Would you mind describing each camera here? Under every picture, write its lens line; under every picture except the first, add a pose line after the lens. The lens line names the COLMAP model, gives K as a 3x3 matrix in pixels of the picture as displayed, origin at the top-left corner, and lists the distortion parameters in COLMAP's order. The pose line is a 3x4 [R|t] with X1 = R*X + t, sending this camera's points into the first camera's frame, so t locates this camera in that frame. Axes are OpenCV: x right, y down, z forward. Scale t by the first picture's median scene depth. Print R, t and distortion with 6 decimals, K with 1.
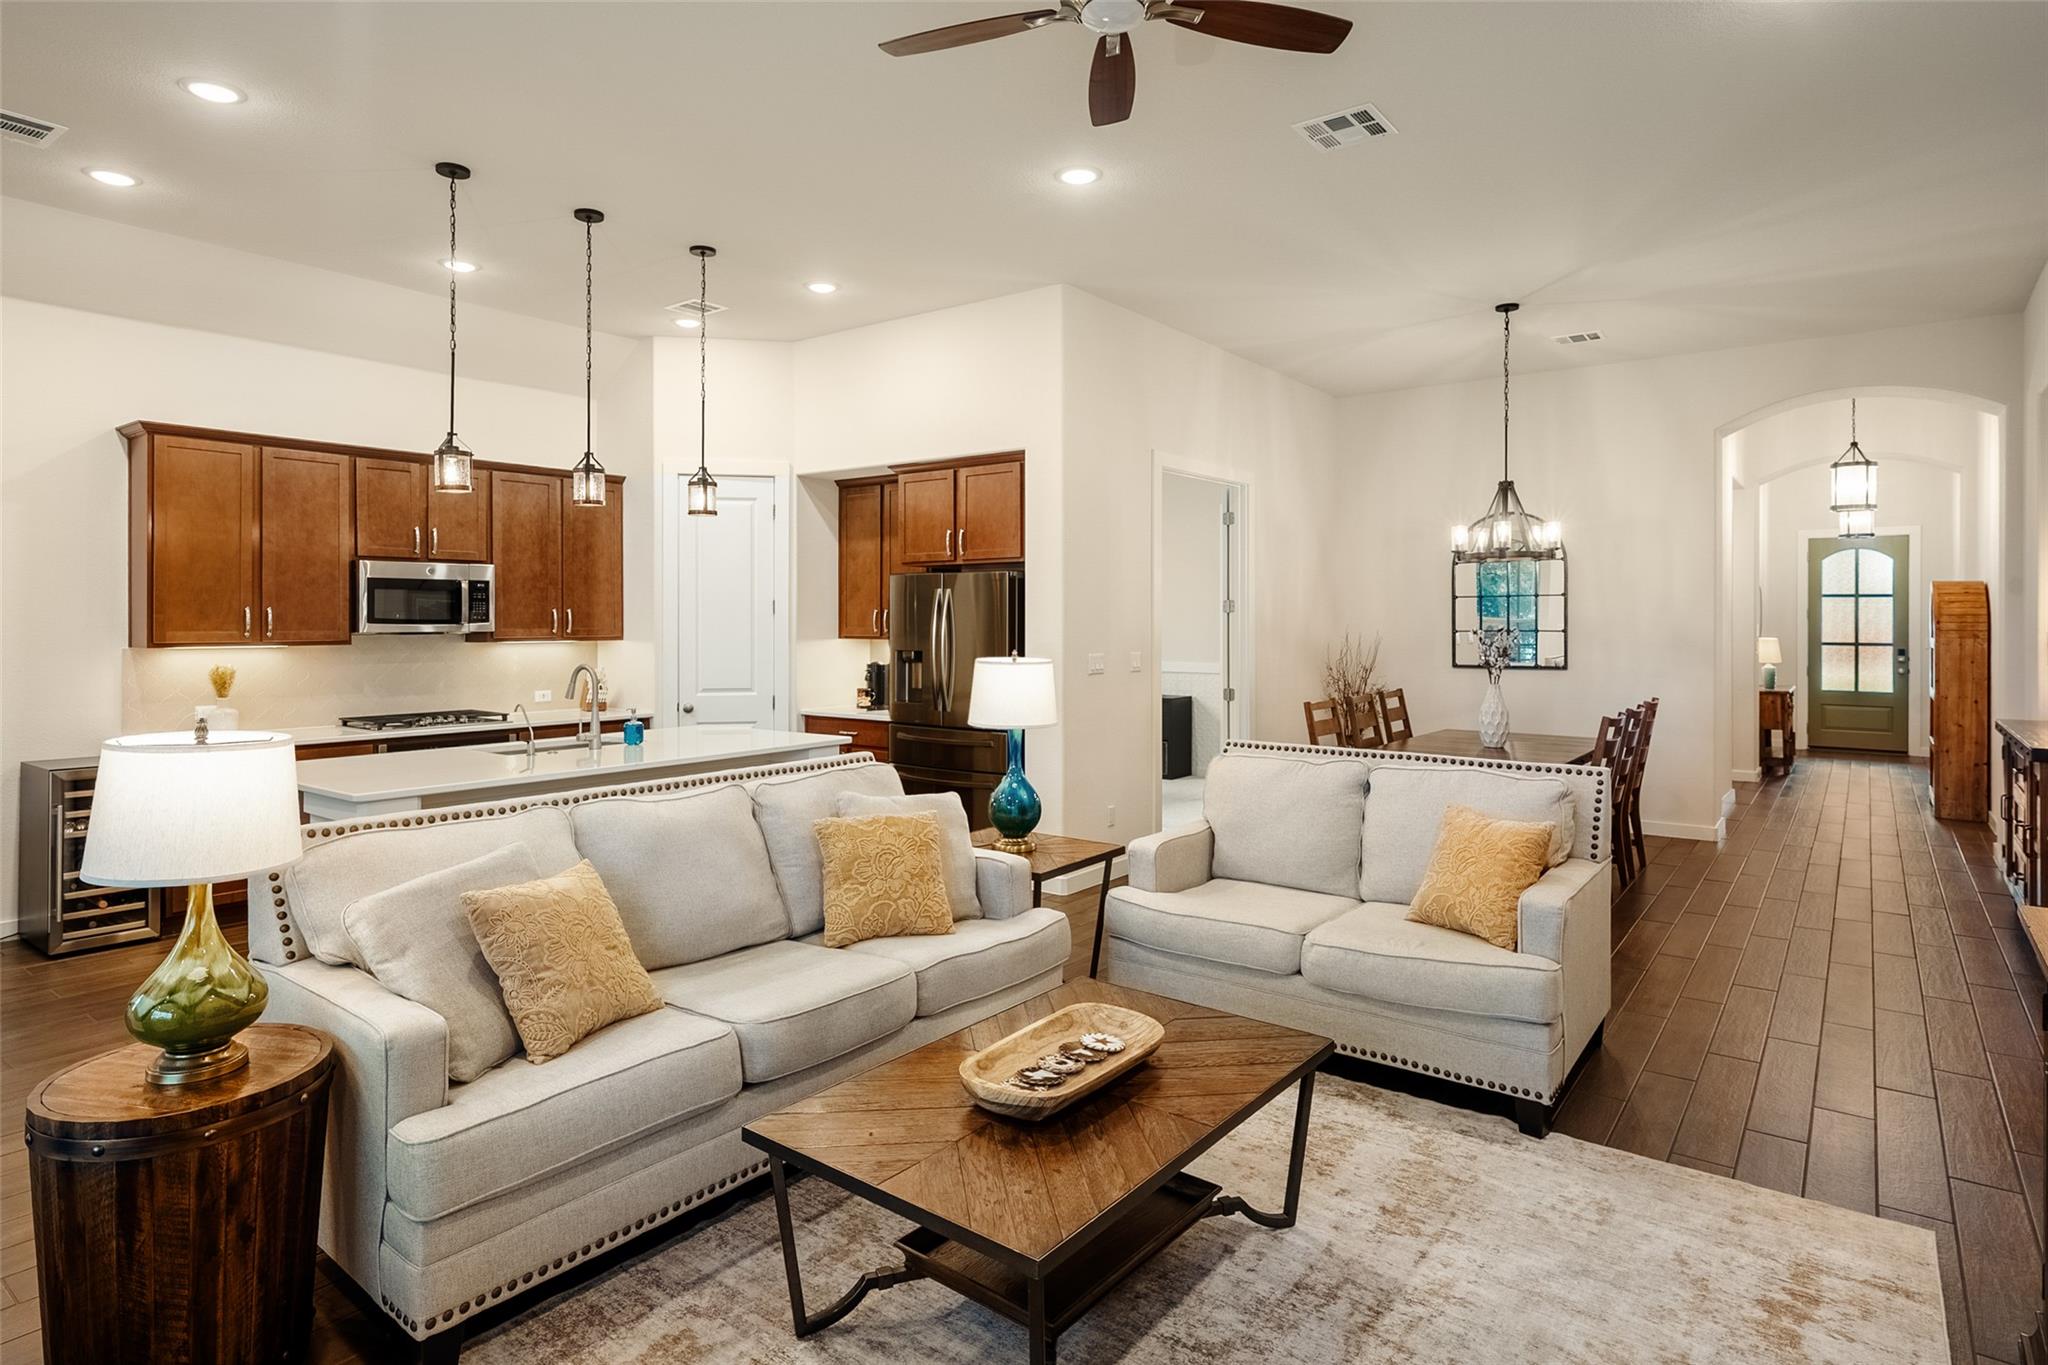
lens RADIAL K [[1127.9, 0, 1033.8], [0, 1127.9, 620.3], [0, 0, 1]] dist [0.007152, 0.000443]
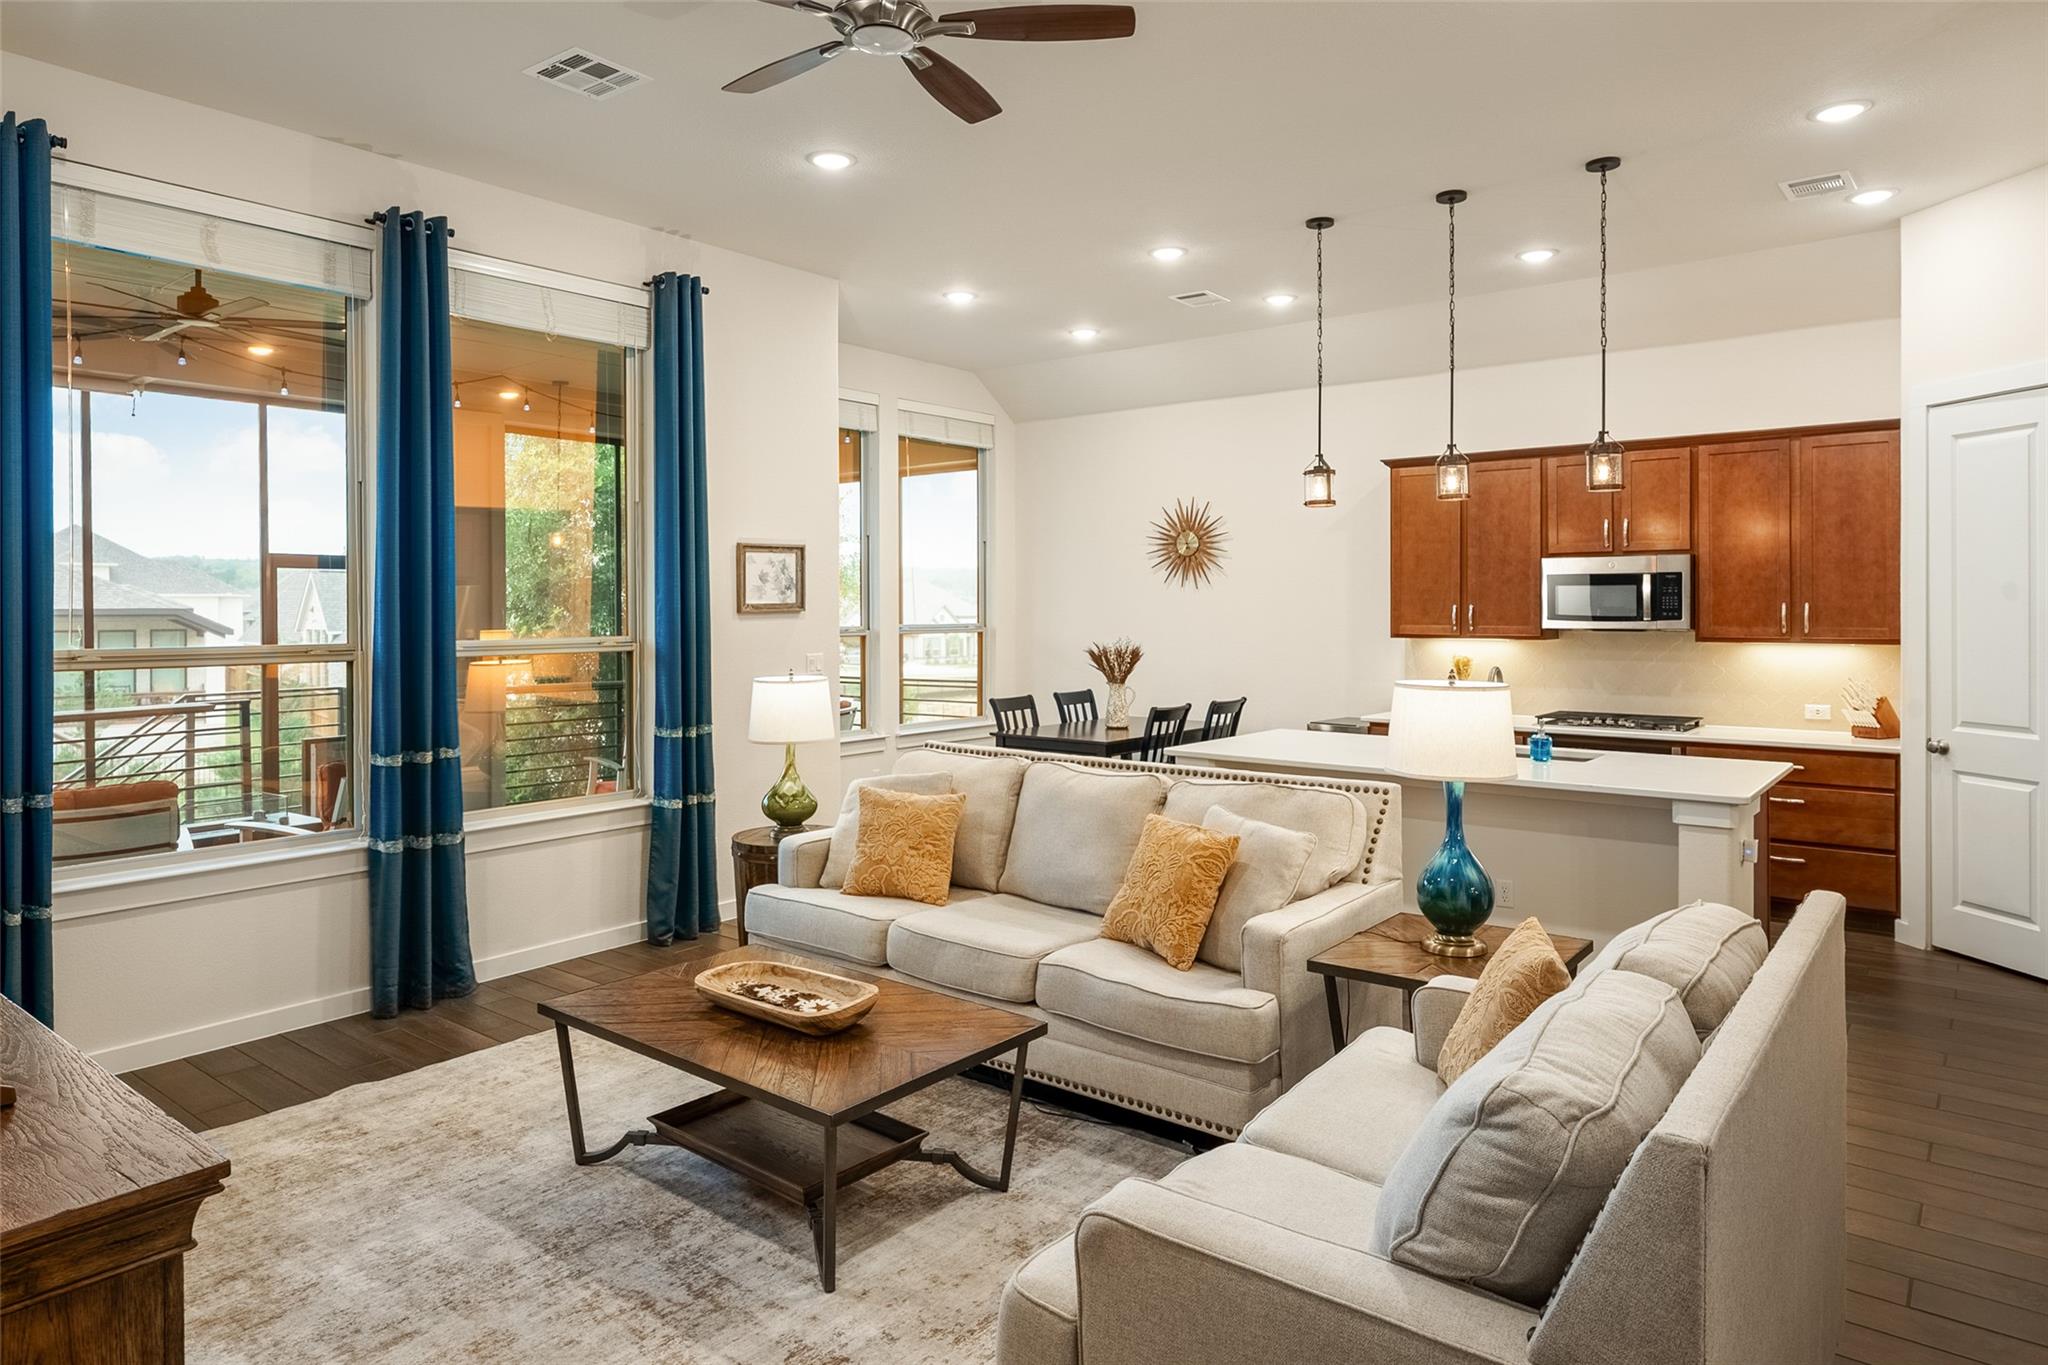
lens RADIAL K [[1278.6, 0, 1000.2], [0, 1278.6, 617.1], [0, 0, 1]] dist [-0.000999, 0.004919]
pose [[-0.059006, 0.009711, -0.998210, 0.598186], [0.002888, 0.999950, 0.009557, -0.011945], [0.998253, -0.002319, -0.059031, 0.573430]]
